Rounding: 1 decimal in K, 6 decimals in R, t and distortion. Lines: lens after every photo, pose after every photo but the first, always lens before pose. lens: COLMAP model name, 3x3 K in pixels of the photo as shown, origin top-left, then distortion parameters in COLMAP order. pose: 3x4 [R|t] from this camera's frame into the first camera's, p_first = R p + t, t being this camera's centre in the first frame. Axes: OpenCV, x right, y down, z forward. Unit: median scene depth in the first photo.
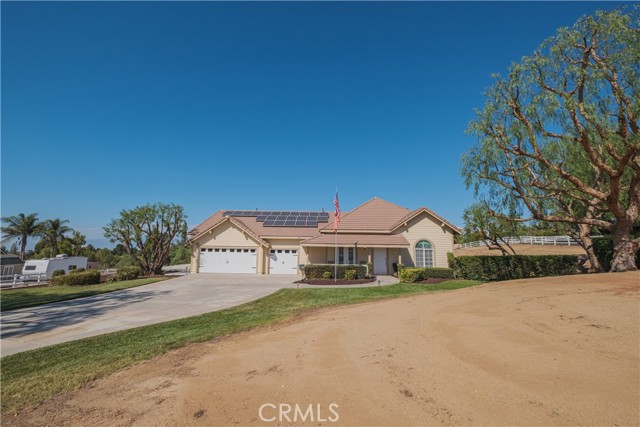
lens RADIAL K [[284.3, 0, 320.0], [0, 284.3, 213.5], [0, 0, 1]] dist [-0.000022, 0.000015]
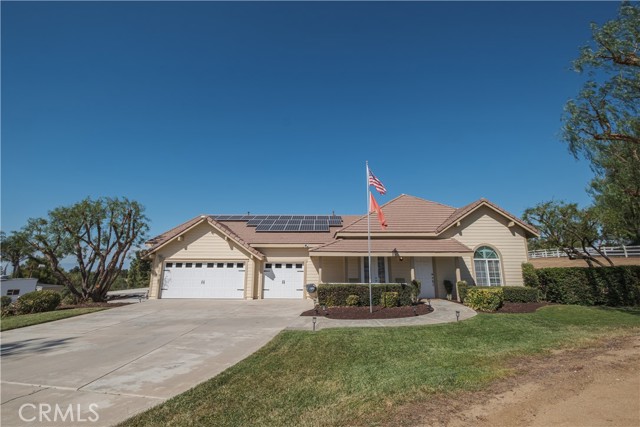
lens RADIAL K [[284.3, 0, 320.0], [0, 284.3, 213.5], [0, 0, 1]] dist [-0.000022, 0.000015]
pose [[0.999911, -0.011834, 0.006148, -0.043307], [0.012223, 0.997635, -0.067632, 0.055331], [-0.005333, 0.067701, 0.997691, 0.300504]]
